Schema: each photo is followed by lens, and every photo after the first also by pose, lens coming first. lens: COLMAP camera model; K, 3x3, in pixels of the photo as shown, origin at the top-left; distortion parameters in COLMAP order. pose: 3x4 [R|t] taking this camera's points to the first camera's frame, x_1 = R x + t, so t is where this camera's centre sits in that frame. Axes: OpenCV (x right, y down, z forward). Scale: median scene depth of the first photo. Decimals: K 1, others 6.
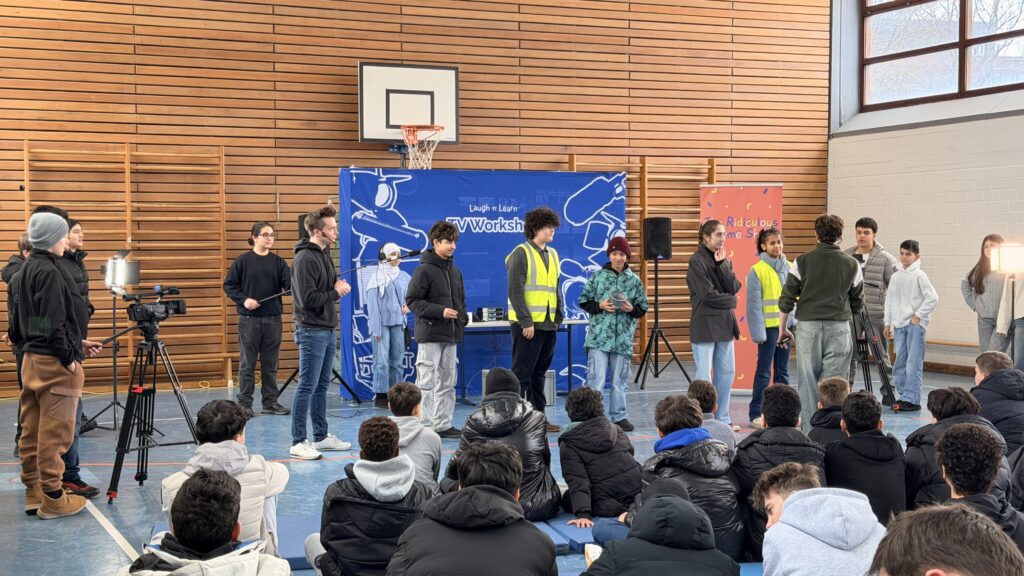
lens RADIAL K [[1423.9, 0, 504.0], [0, 1423.9, 311.0], [0, 0, 1]] dist [0.065010, 0.000000]
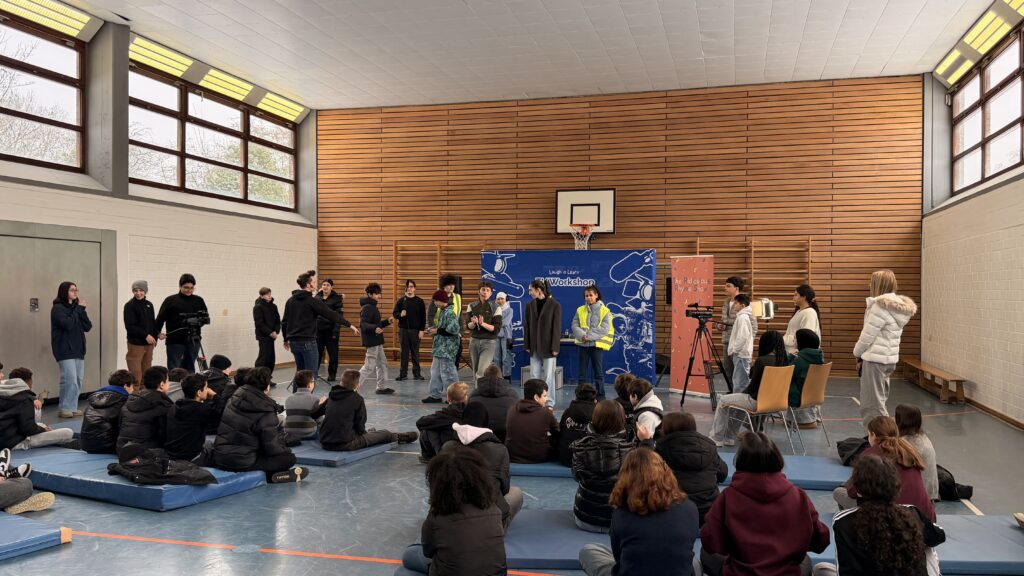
lens RADIAL K [[835.0, 0, 507.0], [0, 835.0, 292.3], [0, 0, 1]] dist [0.046723, -0.078119]
pose [[0.760889, 0.010111, -0.648803, 0.518636], [-0.039327, 0.998759, -0.030556, -0.013076], [0.647689, 0.048765, 0.760342, 0.174493]]
